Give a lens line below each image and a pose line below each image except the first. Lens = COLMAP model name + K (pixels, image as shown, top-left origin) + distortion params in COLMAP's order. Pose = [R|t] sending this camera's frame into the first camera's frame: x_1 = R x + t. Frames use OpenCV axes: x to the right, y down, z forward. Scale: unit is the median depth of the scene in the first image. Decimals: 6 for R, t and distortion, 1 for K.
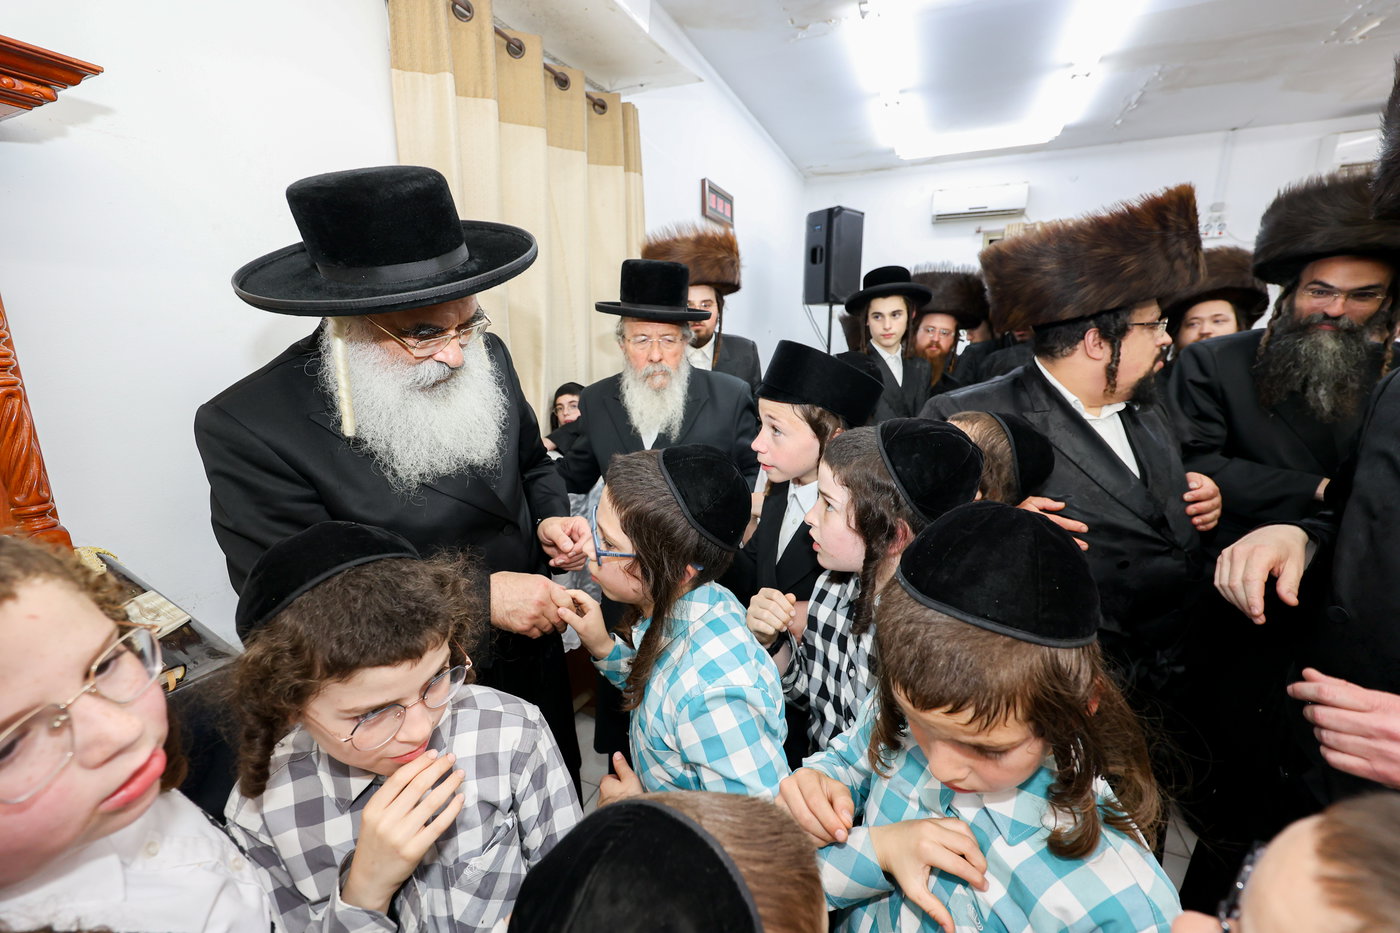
lens RADIAL K [[563.0, 0, 698.9], [0, 563.0, 464.7], [0, 0, 1]] dist [-0.000302, -0.000101]
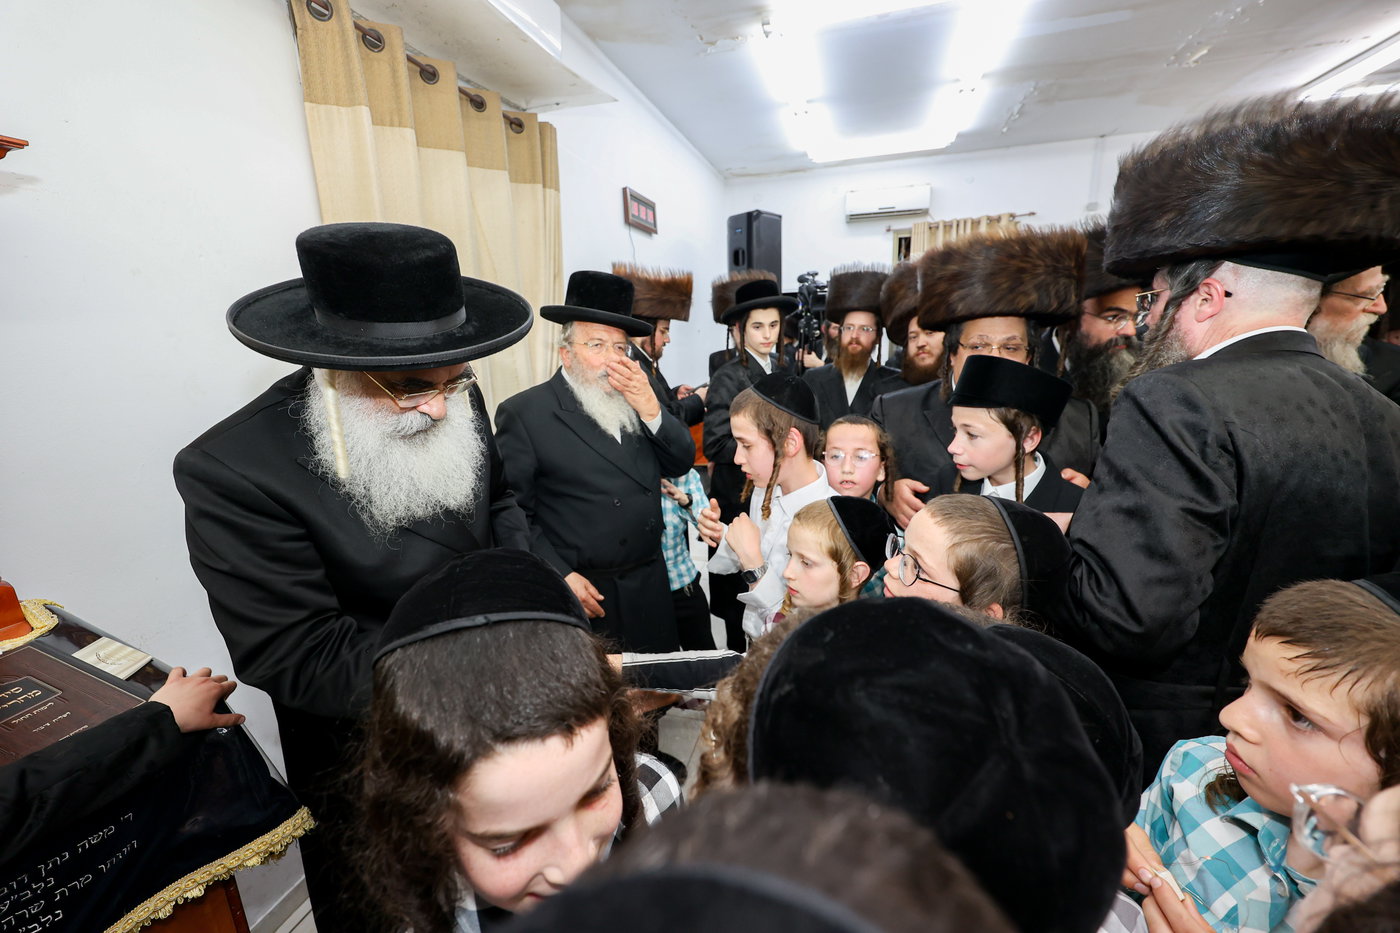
lens RADIAL K [[563.0, 0, 699.8], [0, 563.0, 468.5], [0, 0, 1]] dist [-0.000302, -0.000101]
pose [[0.993064, -0.056459, 0.103136, 0.010587], [0.054541, 0.998284, 0.021321, -0.011161], [-0.104163, -0.015548, 0.994439, -0.048630]]
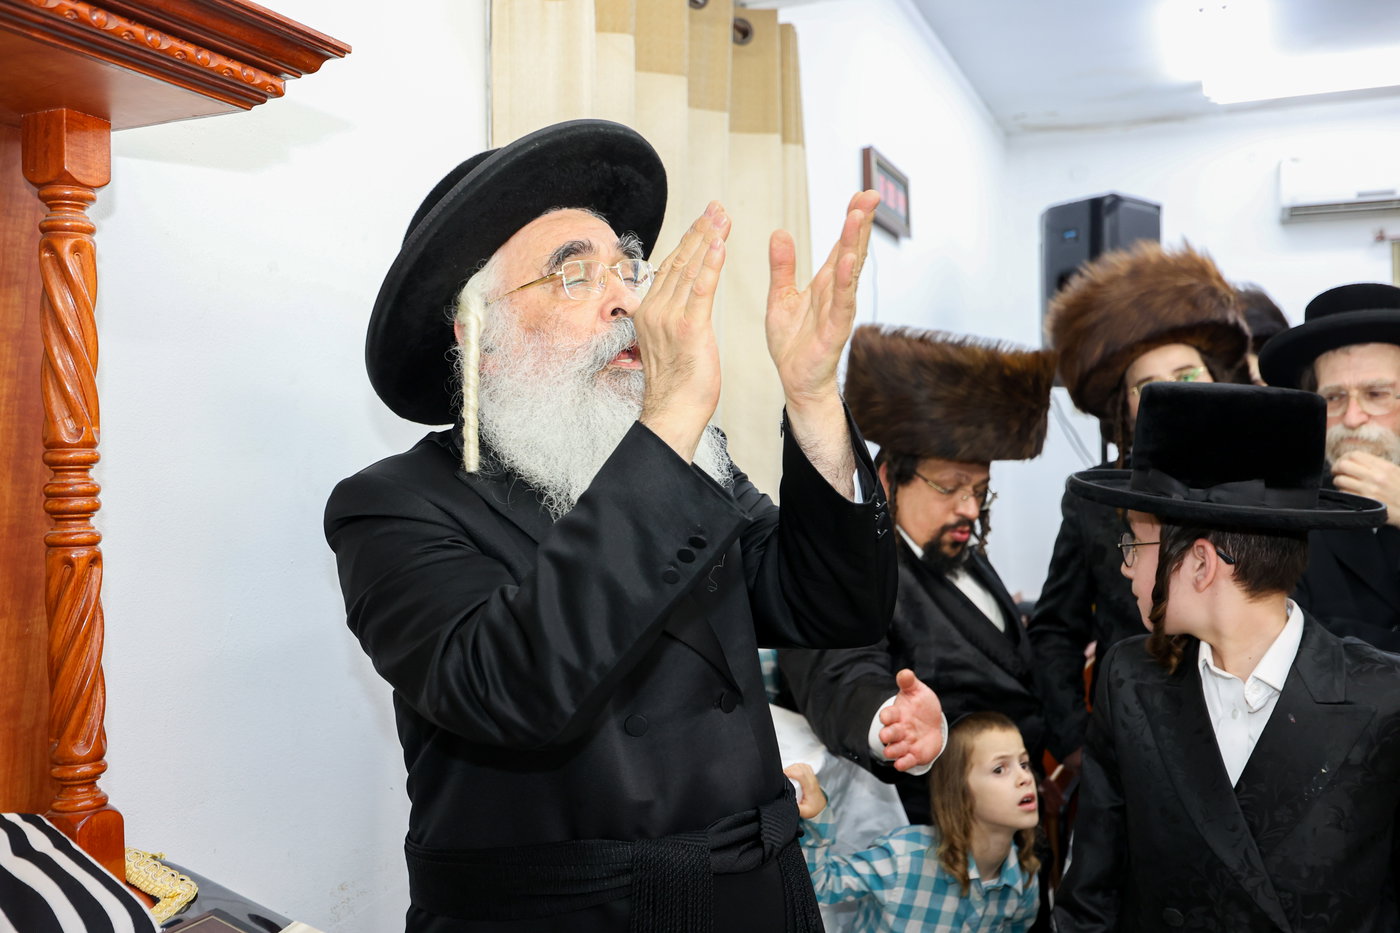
lens RADIAL K [[1323.2, 0, 694.9], [0, 1323.2, 485.2], [0, 0, 1]] dist [0.004782, 0.000000]
pose [[0.999897, -0.007463, 0.012260, -0.177998], [0.009803, 0.979022, -0.203521, 0.028816], [-0.010484, 0.203620, 0.978994, -0.102392]]
